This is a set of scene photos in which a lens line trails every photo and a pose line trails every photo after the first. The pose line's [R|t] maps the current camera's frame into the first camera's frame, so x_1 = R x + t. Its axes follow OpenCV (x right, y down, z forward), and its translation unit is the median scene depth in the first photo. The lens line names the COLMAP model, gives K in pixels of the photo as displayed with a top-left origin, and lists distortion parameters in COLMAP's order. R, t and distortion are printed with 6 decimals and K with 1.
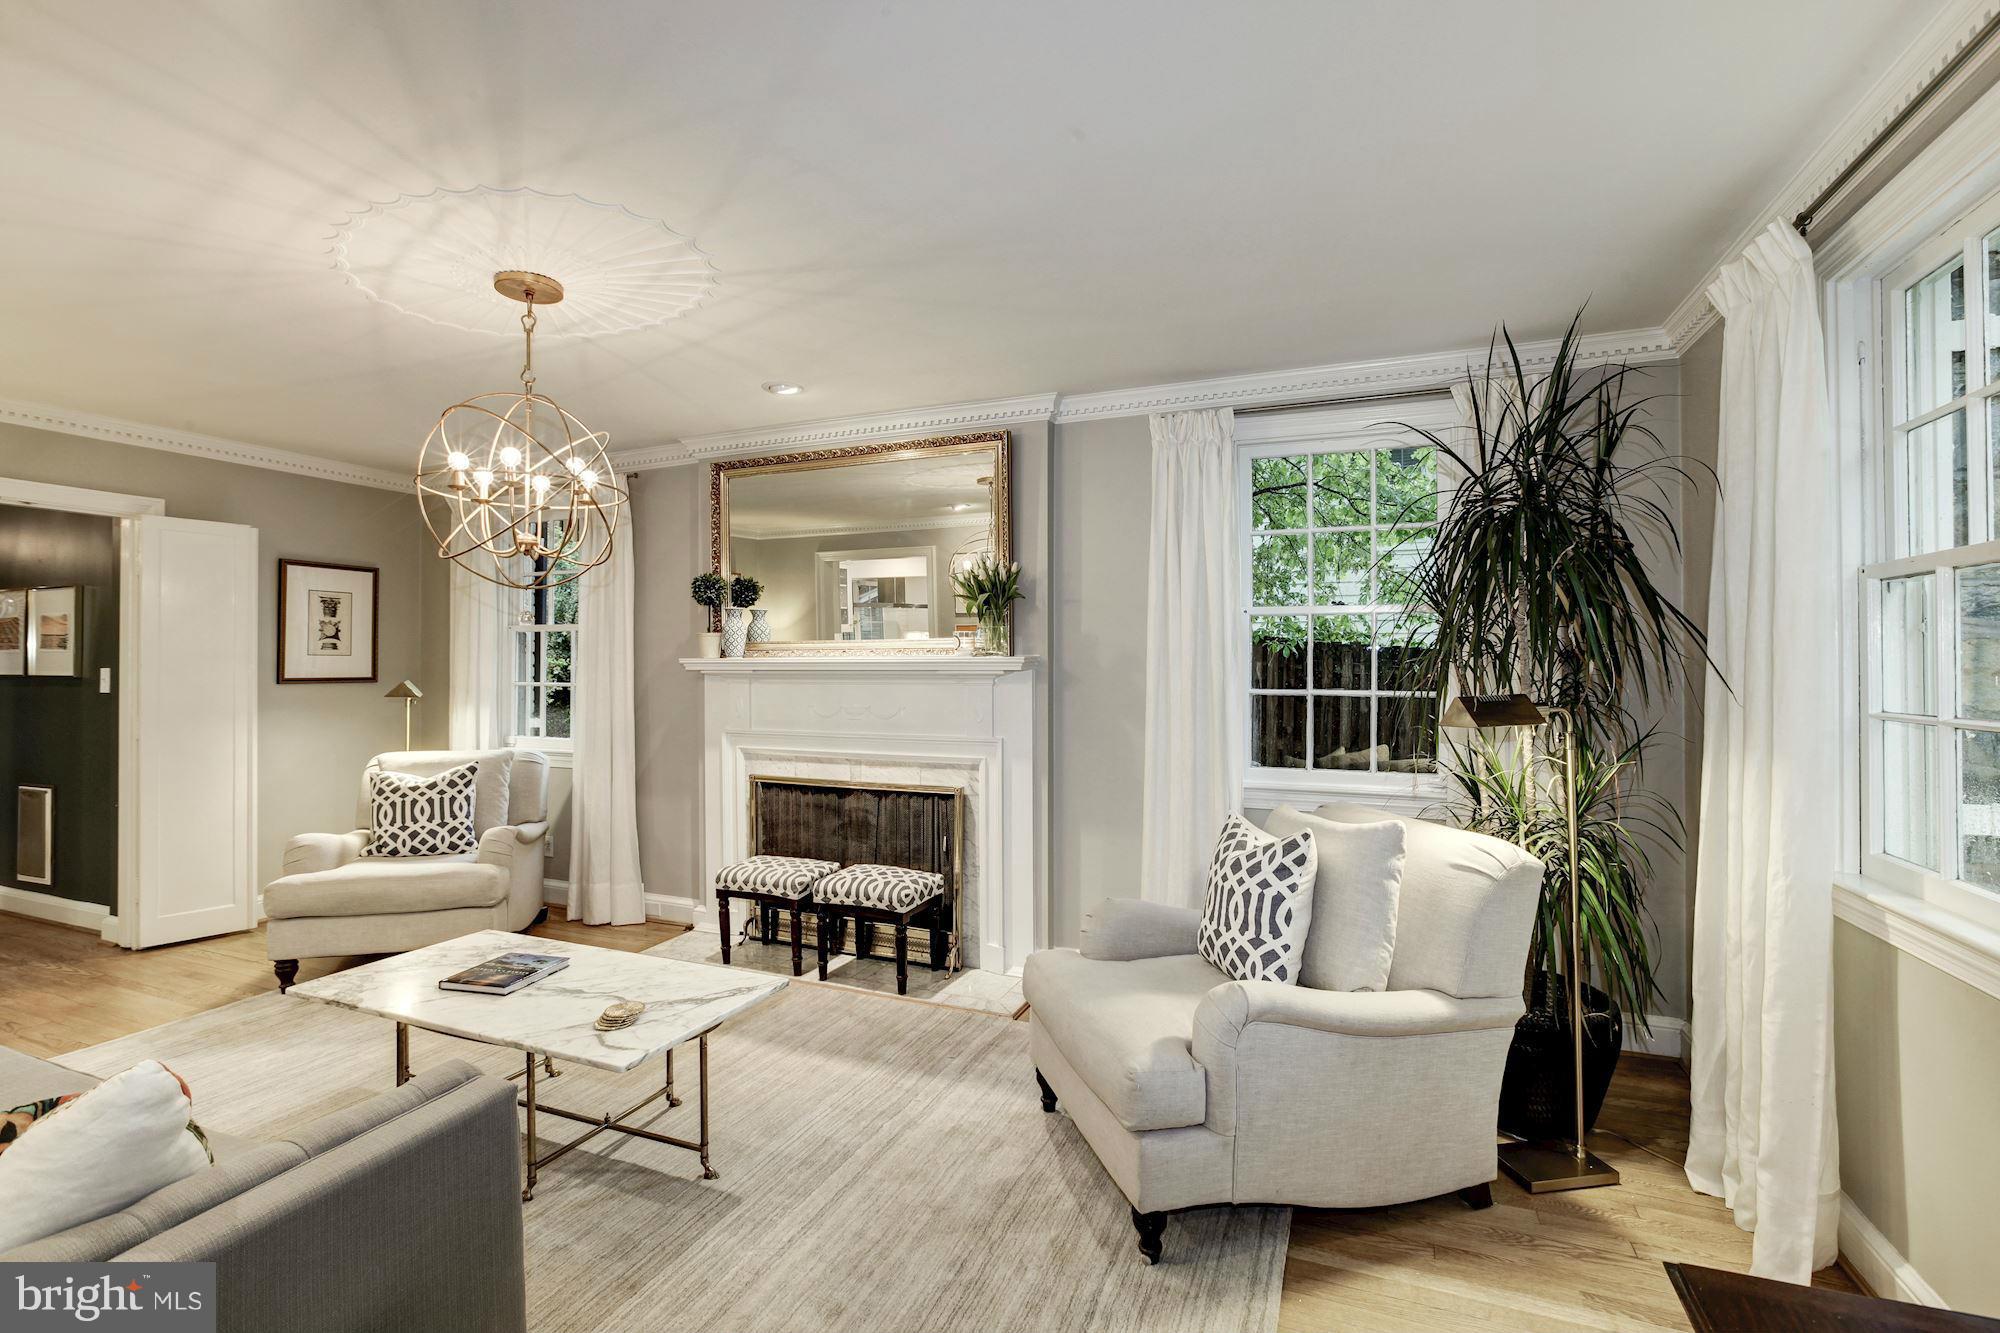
lens RADIAL K [[897.6, 0, 1000.3], [0, 897.6, 649.1], [0, 0, 1]] dist [0.000922, 0.000367]
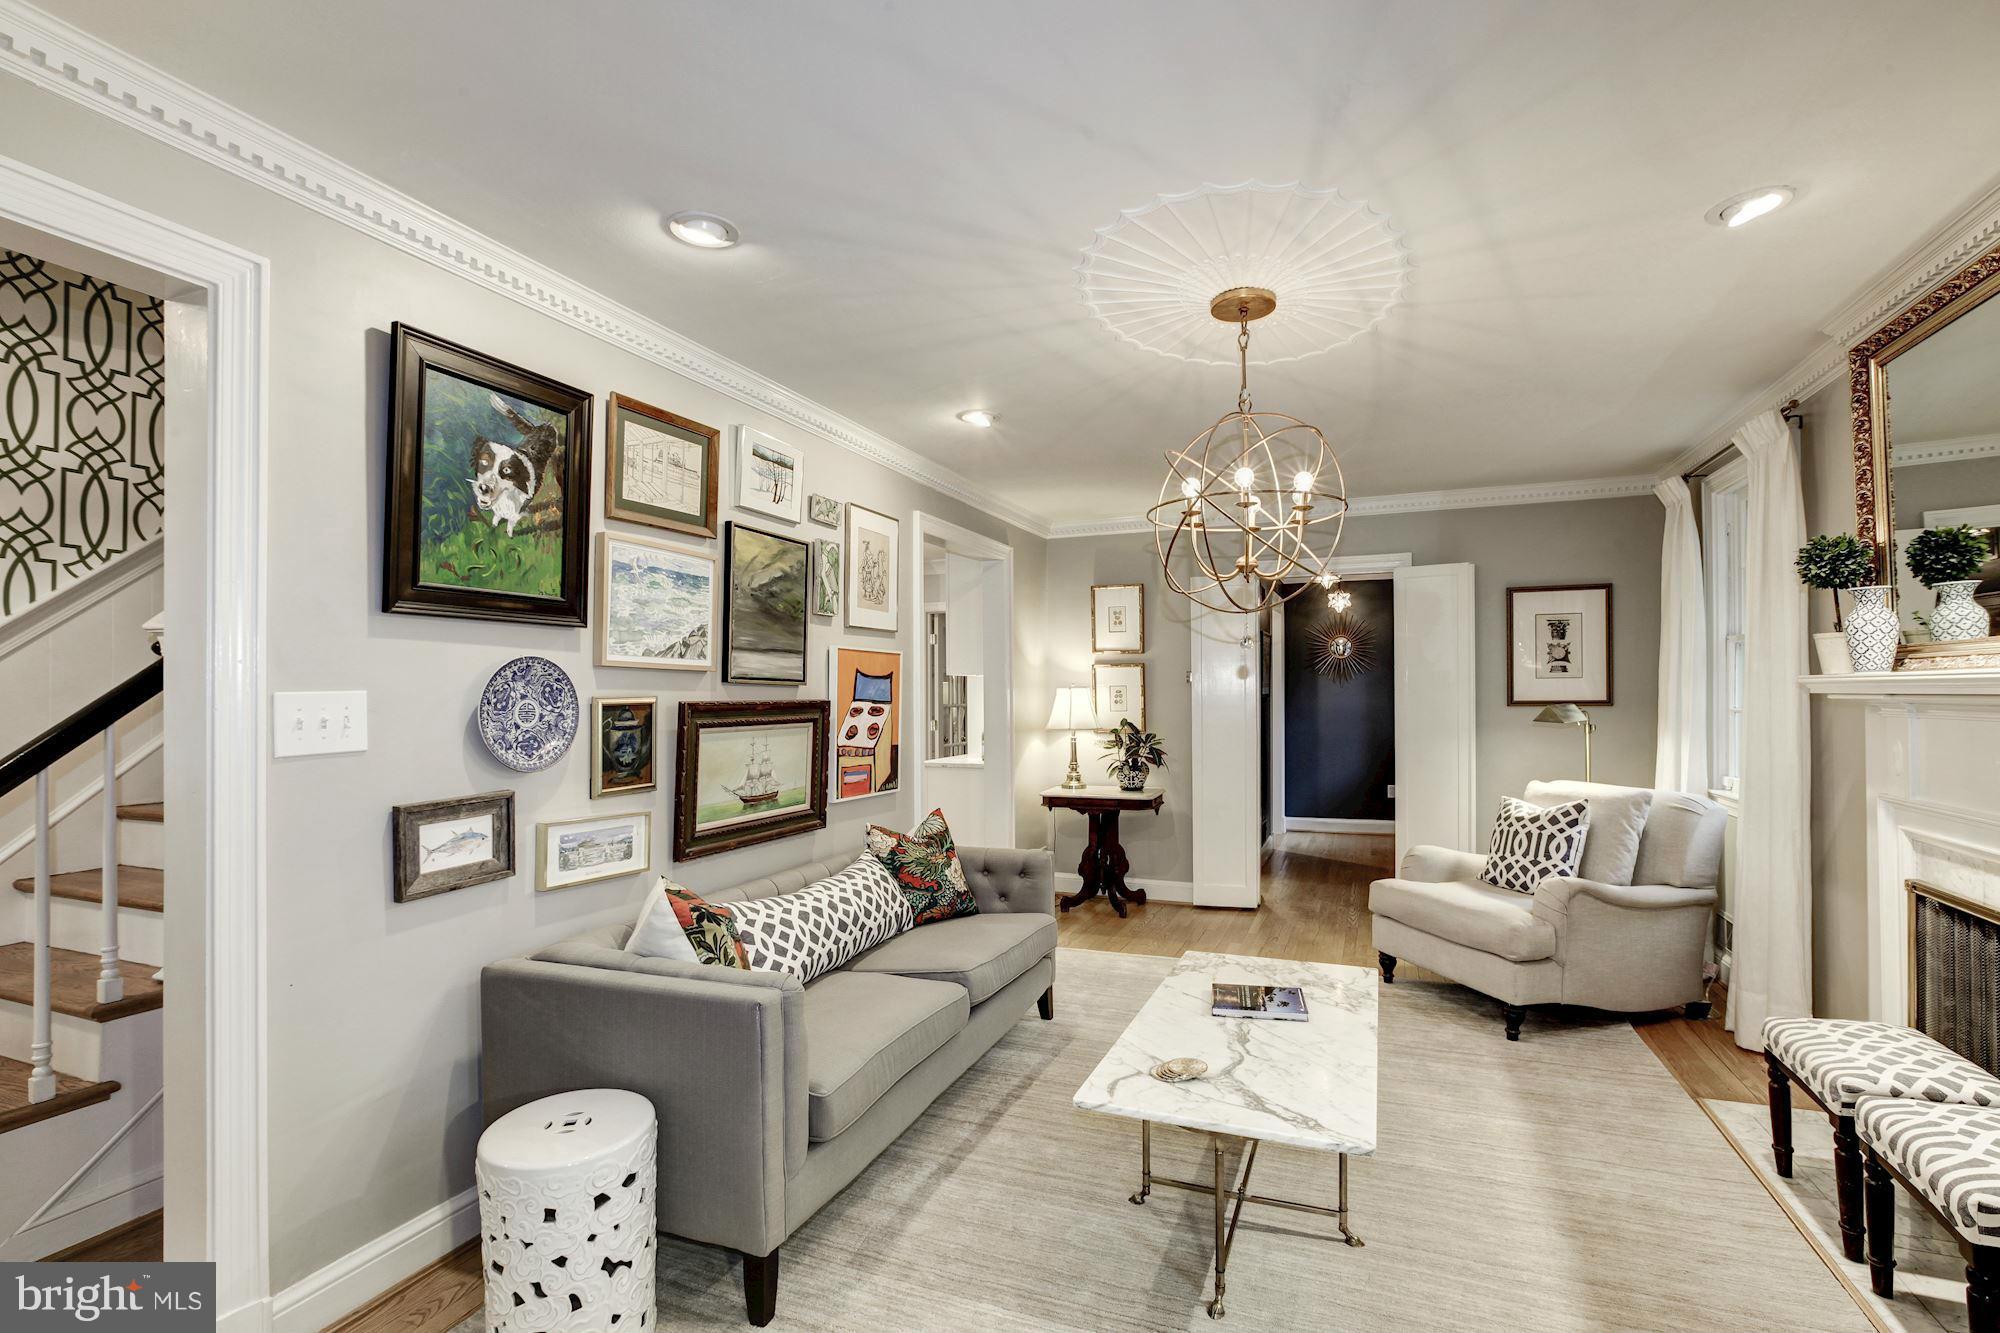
lens RADIAL K [[911.6, 0, 1023.0], [0, 911.6, 669.5], [0, 0, 1]] dist [-0.036124, 0.014982]
pose [[0.019095, -0.024037, -0.999529, 0.283224], [0.022622, 0.999465, -0.023603, 0.008971], [0.999562, -0.022161, 0.019629, 0.459022]]
